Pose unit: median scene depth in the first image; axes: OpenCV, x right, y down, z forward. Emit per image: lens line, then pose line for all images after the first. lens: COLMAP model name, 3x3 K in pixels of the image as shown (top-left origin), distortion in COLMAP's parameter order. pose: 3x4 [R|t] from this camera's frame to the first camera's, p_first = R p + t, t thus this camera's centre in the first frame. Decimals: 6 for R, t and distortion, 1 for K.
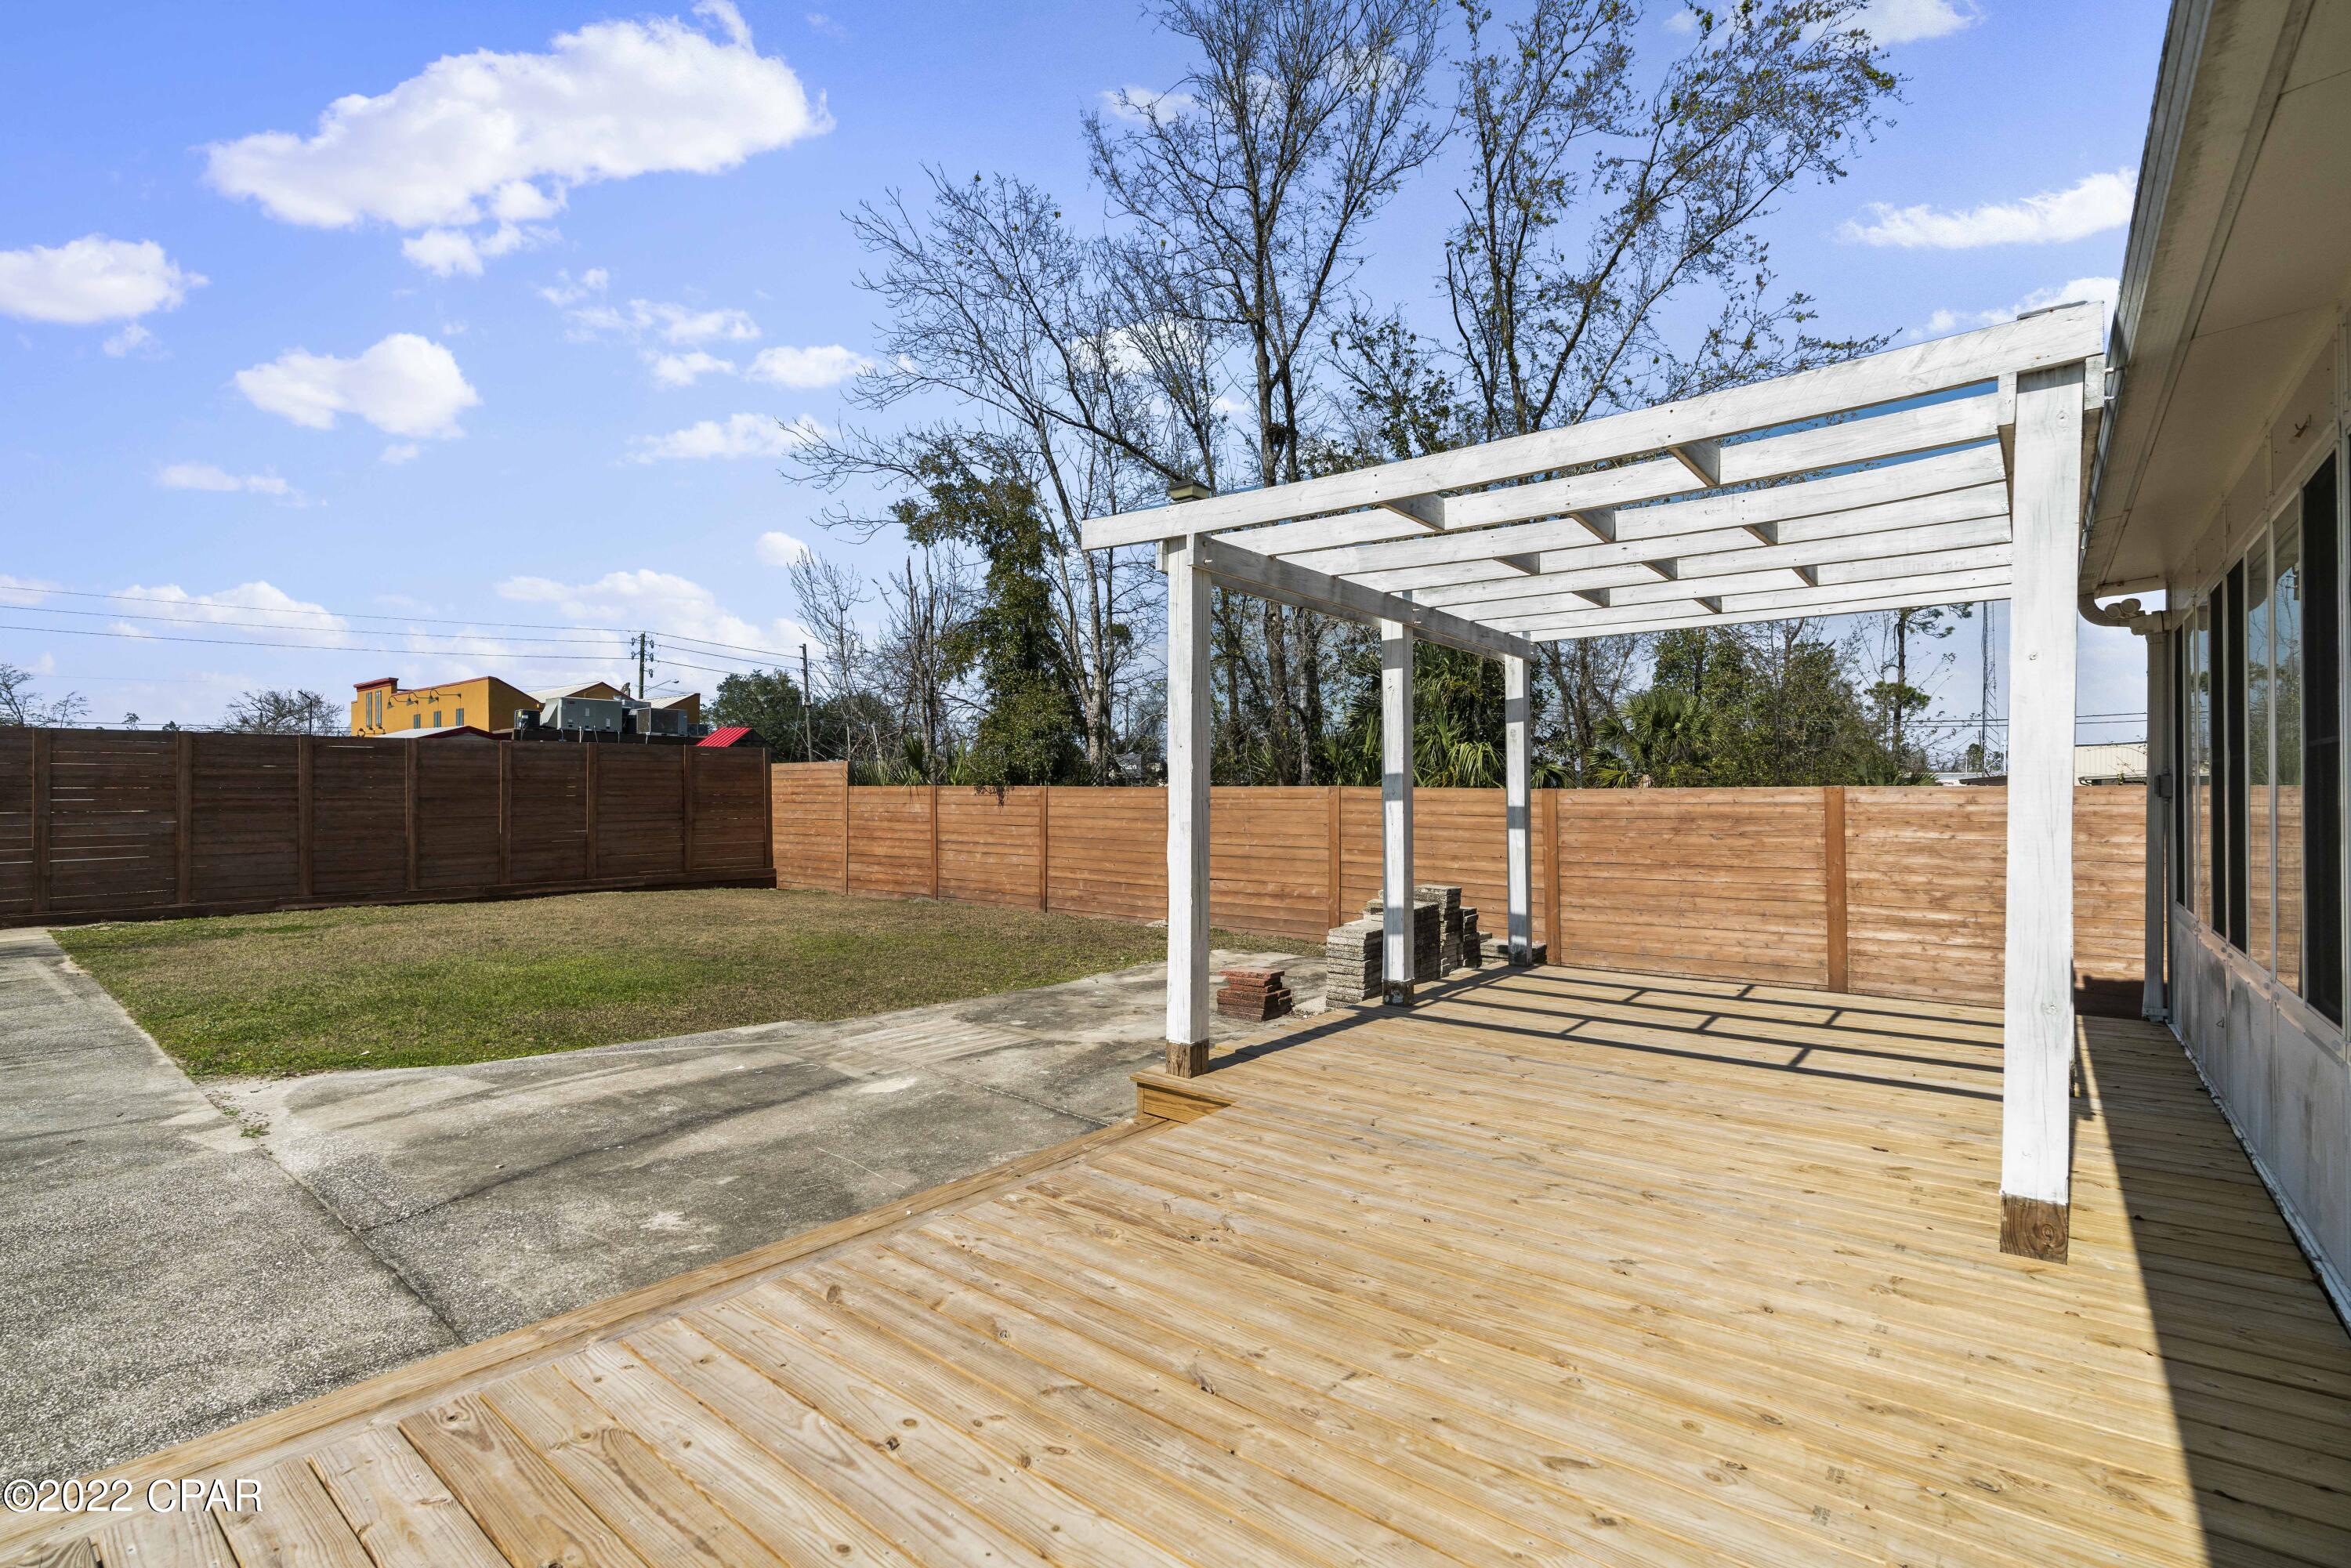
lens RADIAL K [[1070.3, 0, 1167.8], [0, 1070.3, 793.8], [0, 0, 1]] dist [-0.014101, 0.005122]
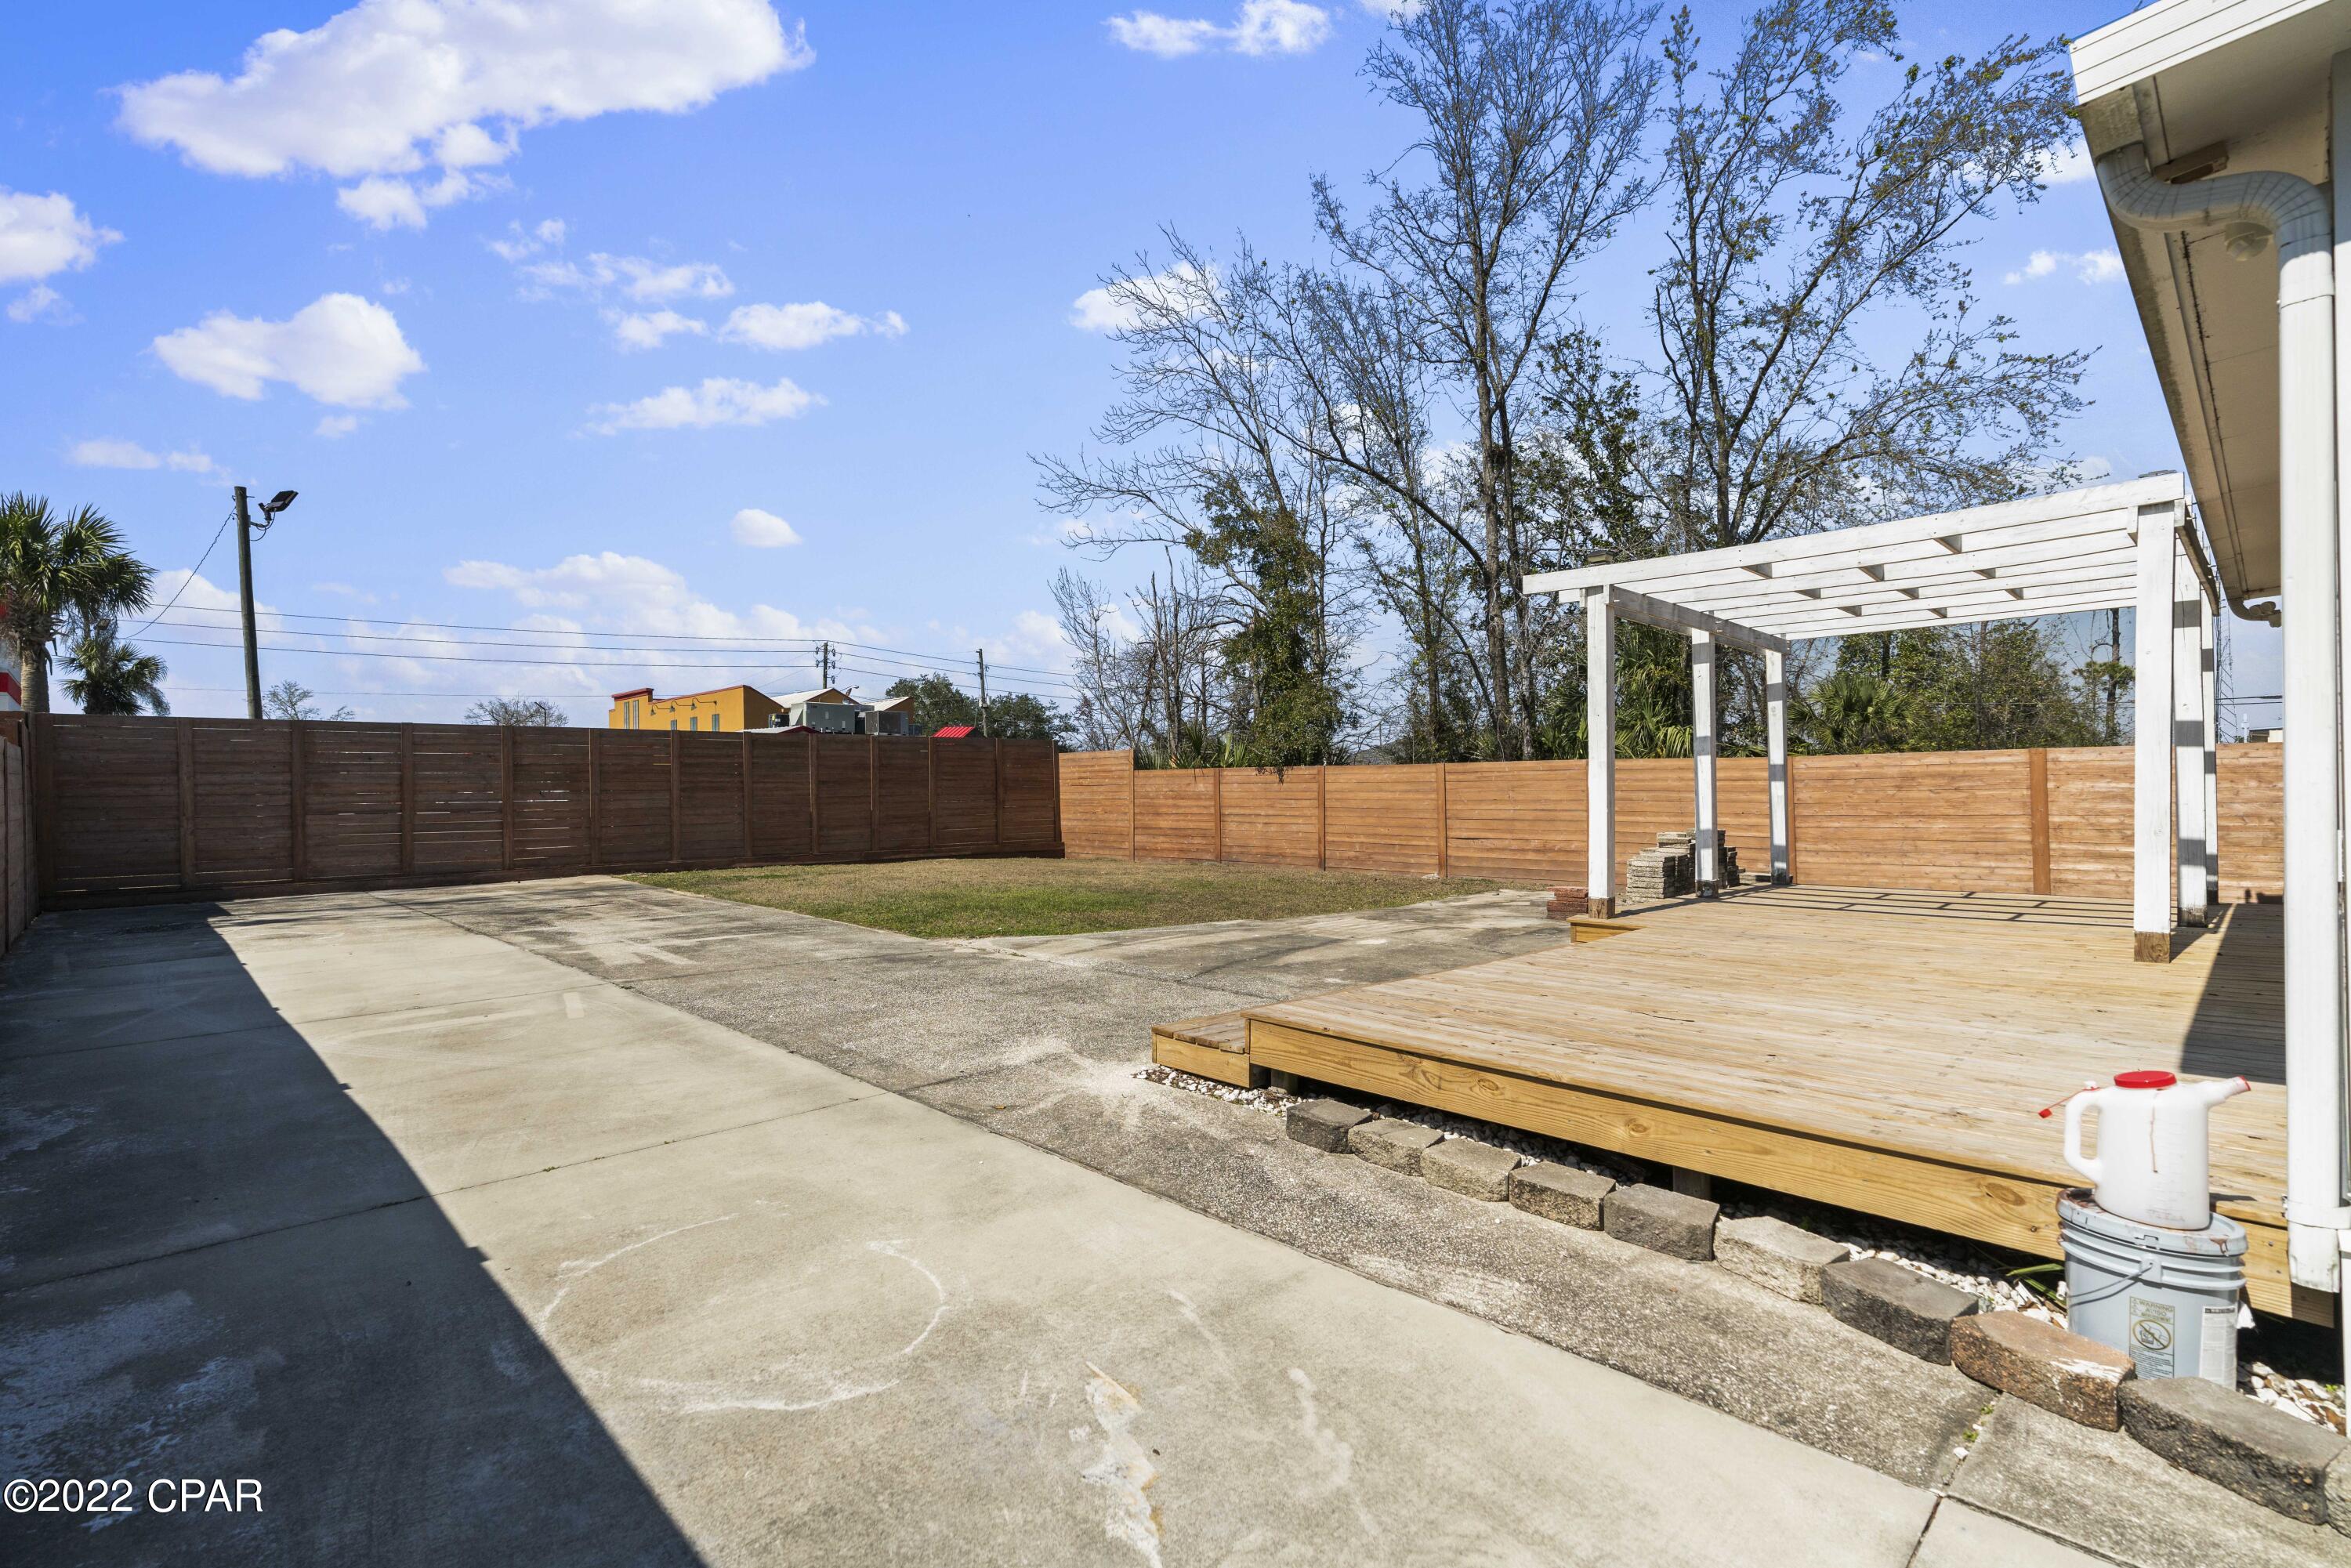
lens RADIAL K [[1070.3, 0, 1172.2], [0, 1070.3, 794.6], [0, 0, 1]] dist [-0.014101, 0.005122]
pose [[0.992188, -0.008011, -0.124497, -0.122920], [0.008404, 0.999961, 0.002631, 0.019045], [0.124471, -0.003657, 0.992217, -0.196854]]
